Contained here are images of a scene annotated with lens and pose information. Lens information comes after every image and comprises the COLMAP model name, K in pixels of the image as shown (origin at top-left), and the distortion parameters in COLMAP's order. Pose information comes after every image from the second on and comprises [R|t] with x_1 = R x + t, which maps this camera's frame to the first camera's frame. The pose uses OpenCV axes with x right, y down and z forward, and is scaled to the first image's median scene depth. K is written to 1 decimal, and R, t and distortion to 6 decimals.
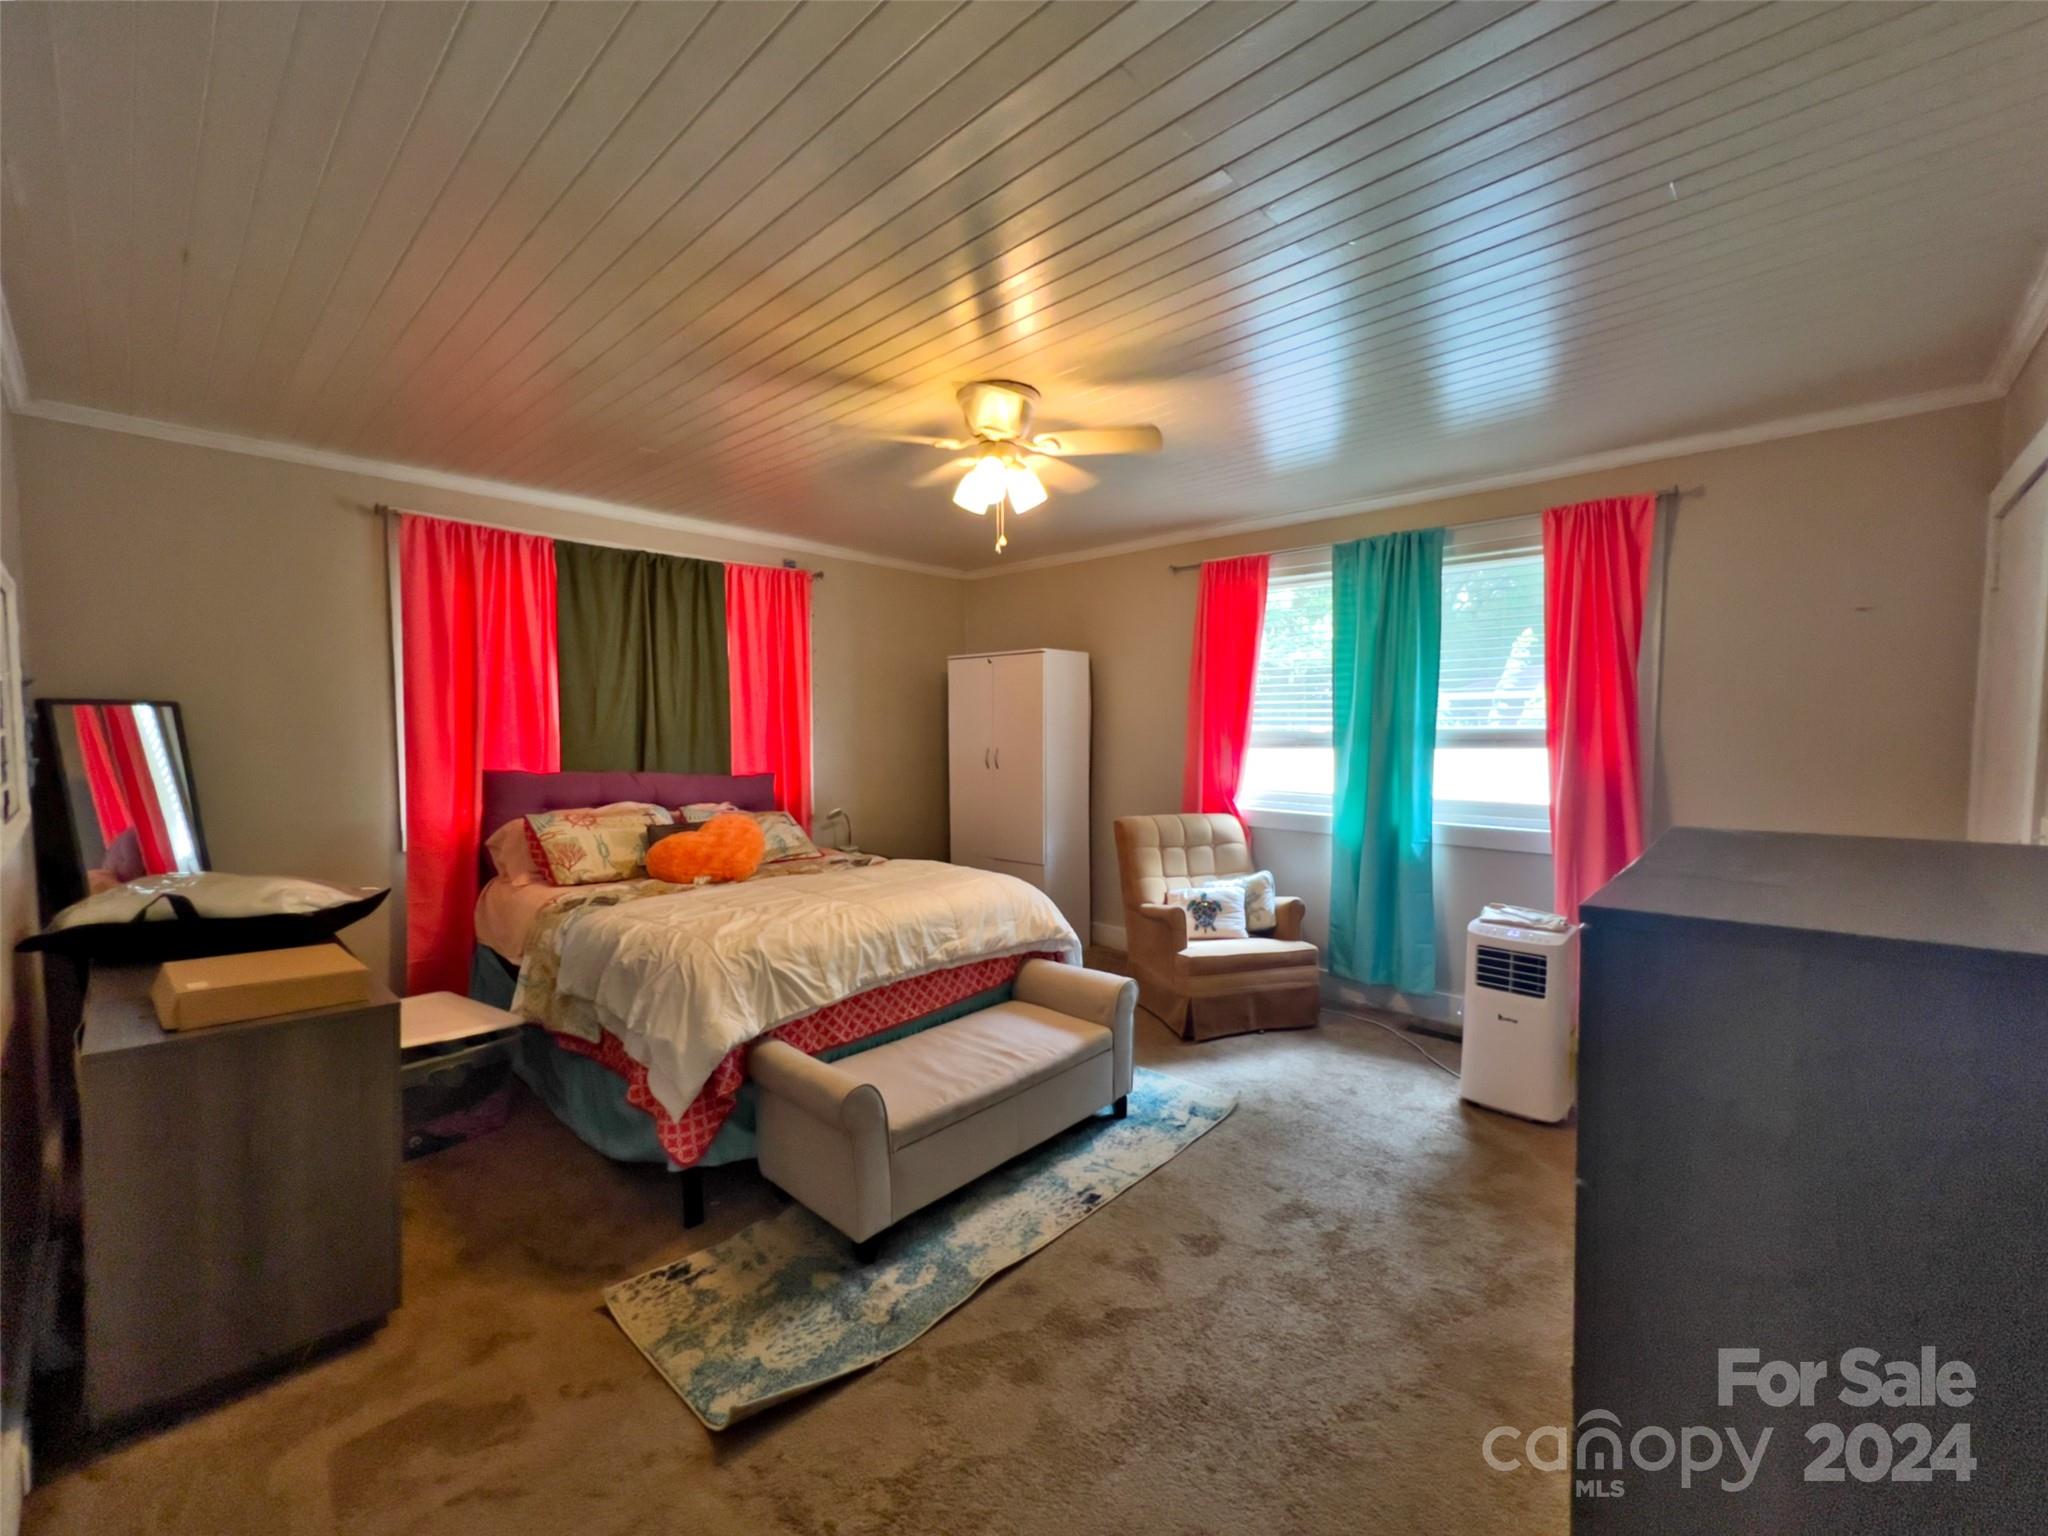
lens RADIAL K [[824.2, 0, 1018.2], [0, 824.2, 771.2], [0, 0, 1]] dist [0.001375, 0.000245]
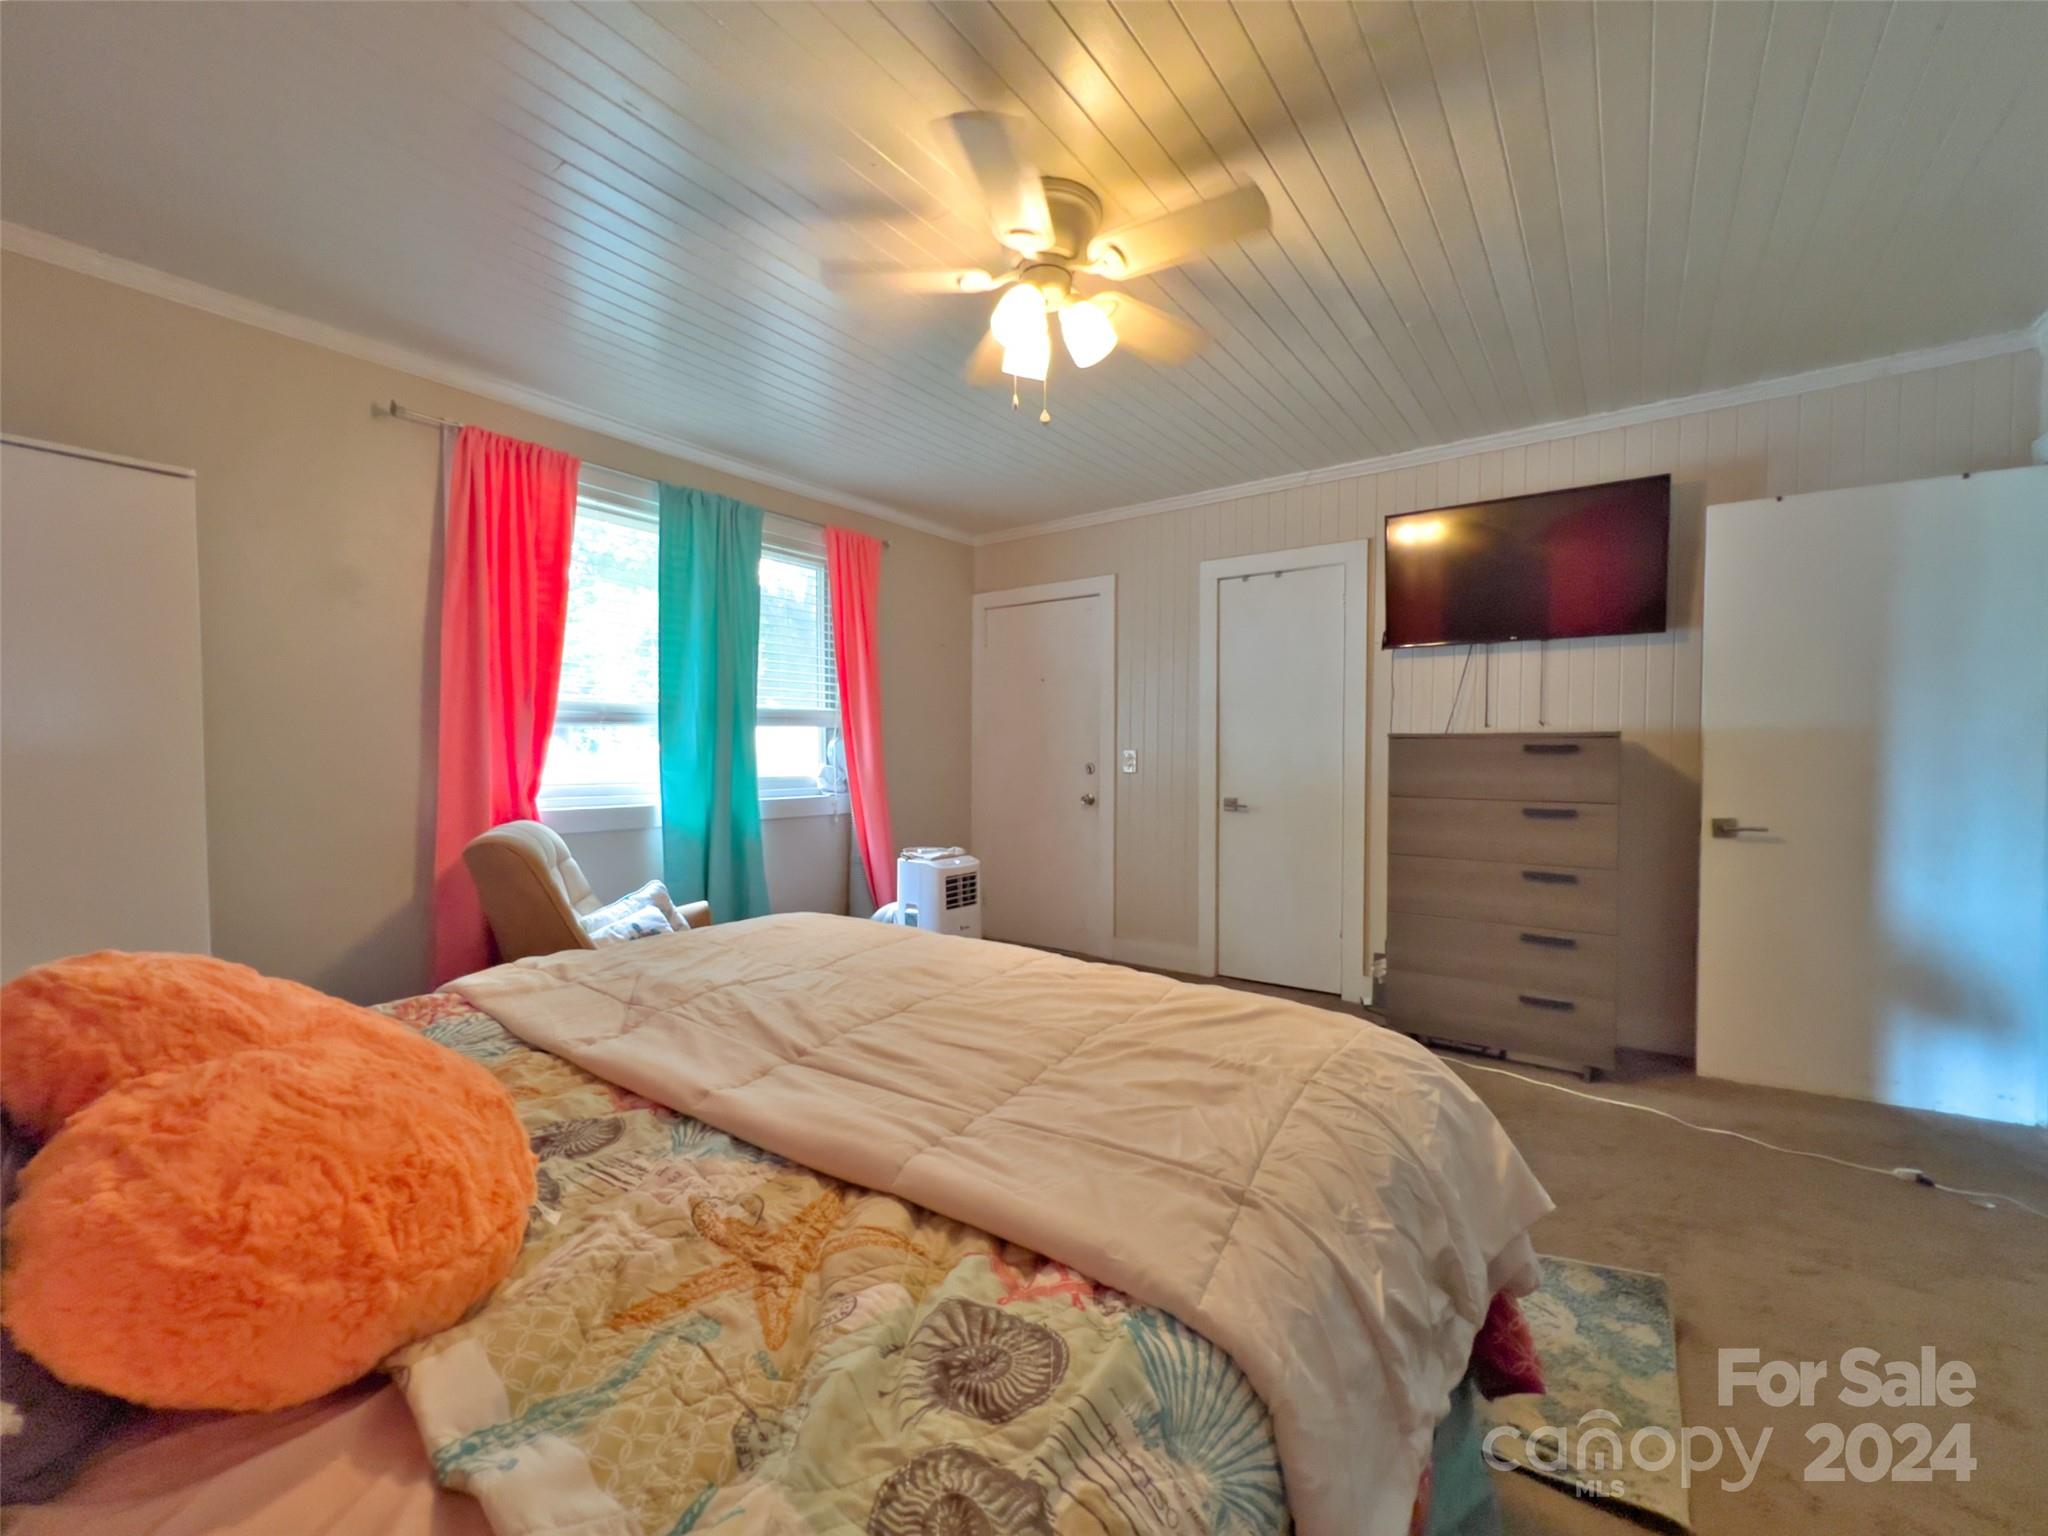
lens RADIAL K [[824.2, 0, 1018.2], [0, 824.2, 771.2], [0, 0, 1]] dist [0.001375, 0.000245]
pose [[-0.120371, -0.026909, 0.992364, -0.546758], [0.044941, 0.998460, 0.032526, 0.010463], [-0.991711, 0.048513, -0.118976, 0.812163]]
